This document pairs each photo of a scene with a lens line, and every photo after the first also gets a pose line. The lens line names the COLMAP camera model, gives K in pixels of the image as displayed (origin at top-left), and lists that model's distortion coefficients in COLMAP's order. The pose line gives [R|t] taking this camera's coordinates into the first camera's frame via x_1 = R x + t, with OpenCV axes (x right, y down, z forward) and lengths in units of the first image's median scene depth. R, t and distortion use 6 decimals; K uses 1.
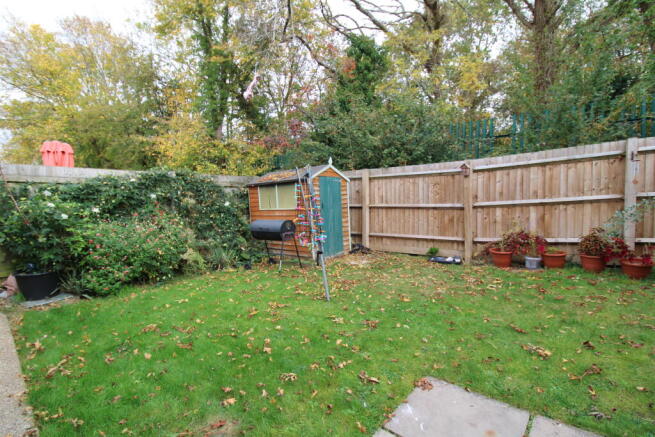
lens RADIAL K [[300.9, 0, 324.9], [0, 300.9, 214.8], [0, 0, 1]] dist [0.001075, -0.013502]
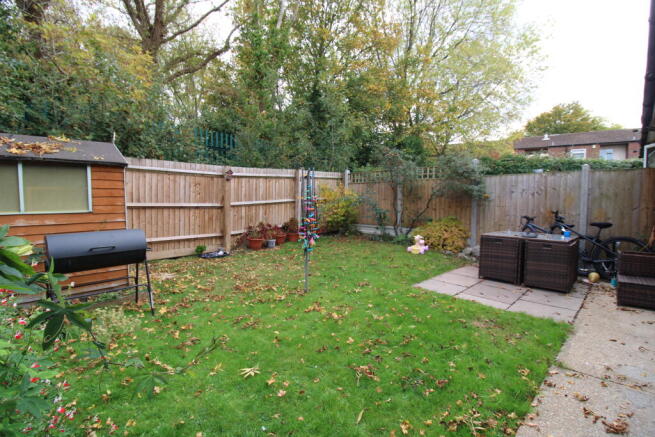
lens RADIAL K [[300.9, 0, 324.9], [0, 300.9, 214.8], [0, 0, 1]] dist [0.001075, -0.013502]
pose [[0.096877, -0.032151, 0.994777, -0.624937], [0.030559, 0.999103, 0.029315, -0.014696], [-0.994827, 0.027560, 0.097773, 0.478631]]
